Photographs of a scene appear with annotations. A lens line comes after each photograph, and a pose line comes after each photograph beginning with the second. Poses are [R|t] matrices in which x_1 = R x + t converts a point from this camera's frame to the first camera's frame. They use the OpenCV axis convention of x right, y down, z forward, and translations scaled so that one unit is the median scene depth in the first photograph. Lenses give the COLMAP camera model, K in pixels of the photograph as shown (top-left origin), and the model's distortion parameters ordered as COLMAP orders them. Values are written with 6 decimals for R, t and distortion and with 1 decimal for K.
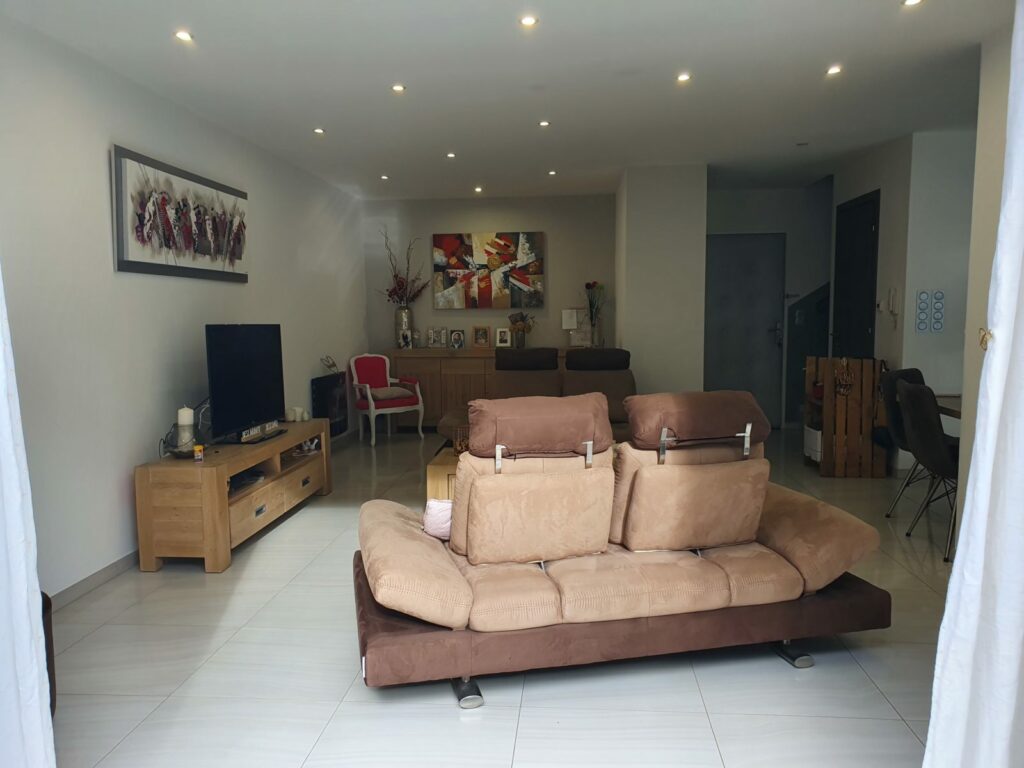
lens RADIAL K [[780.4, 0, 510.7], [0, 780.4, 405.5], [0, 0, 1]] dist [0.064449, -0.280398]
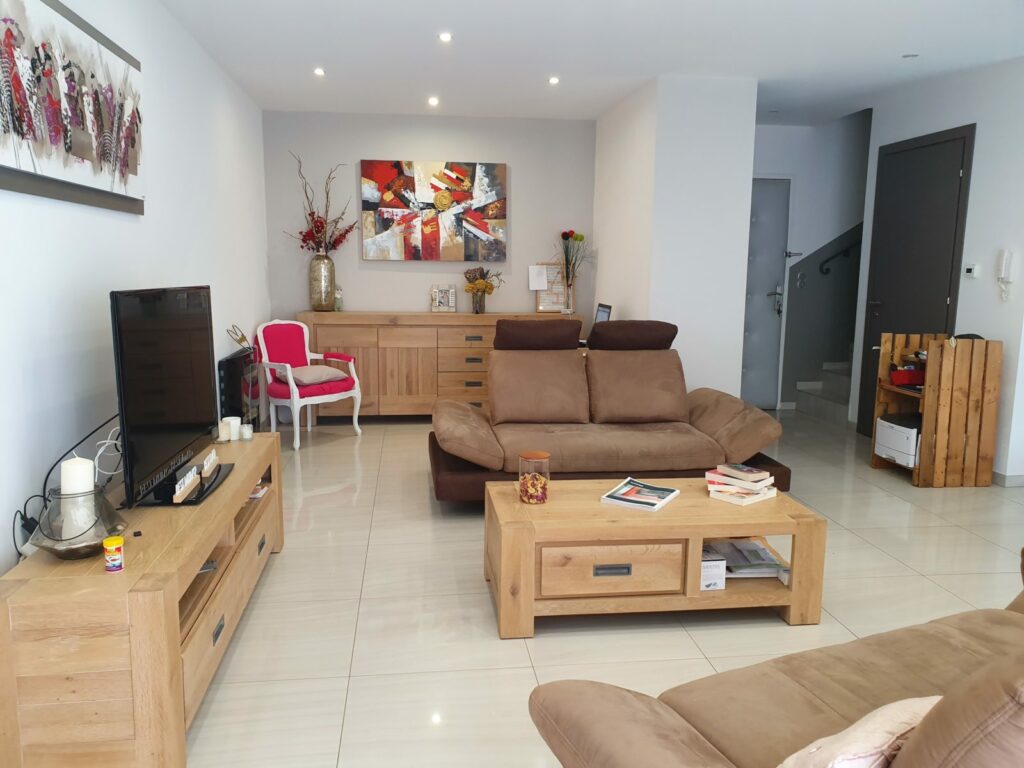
lens RADIAL K [[785.2, 0, 512.0], [0, 785.2, 384.0], [0, 0, 1]] dist [0.037687, -0.046271]
pose [[0.975497, -0.011121, 0.219731, -0.129248], [0.003055, 0.999310, 0.037013, -0.031900], [-0.219991, -0.035435, 0.974858, 0.226821]]
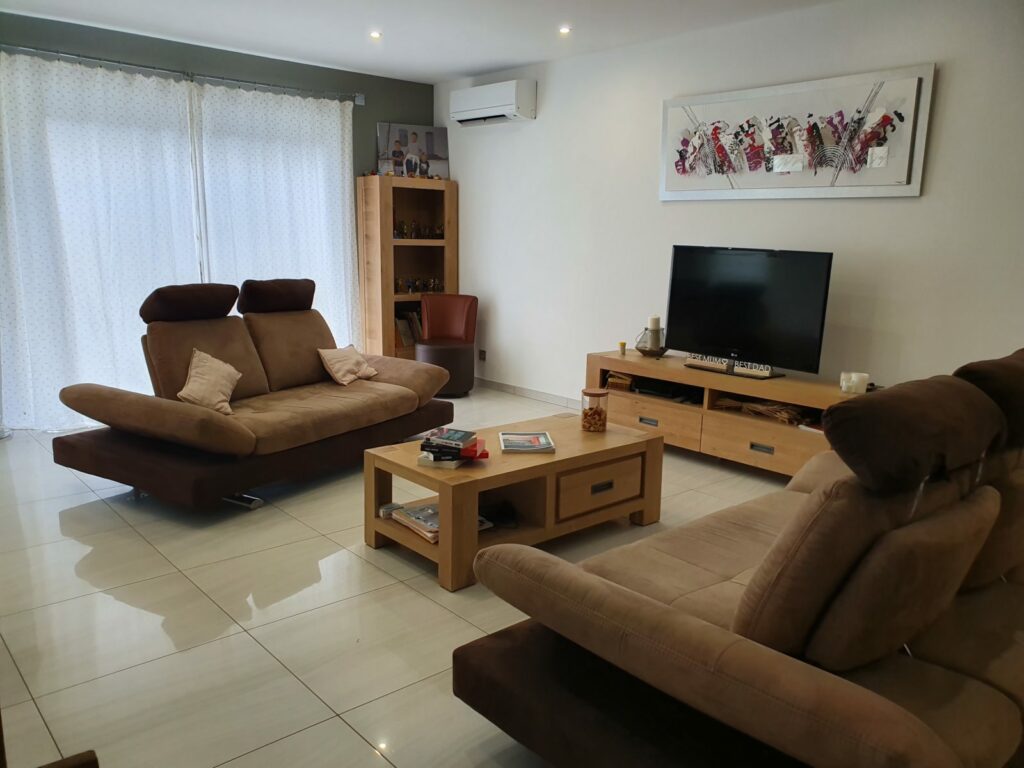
lens RADIAL K [[804.5, 0, 512.0], [0, 804.5, 384.0], [0, 0, 1]] dist [-0.002973, 0.006672]
pose [[-0.687712, 0.130550, -0.714149, 0.316106], [-0.097764, 0.958085, 0.269287, -0.103163], [0.719371, 0.255010, -0.646123, 0.842782]]
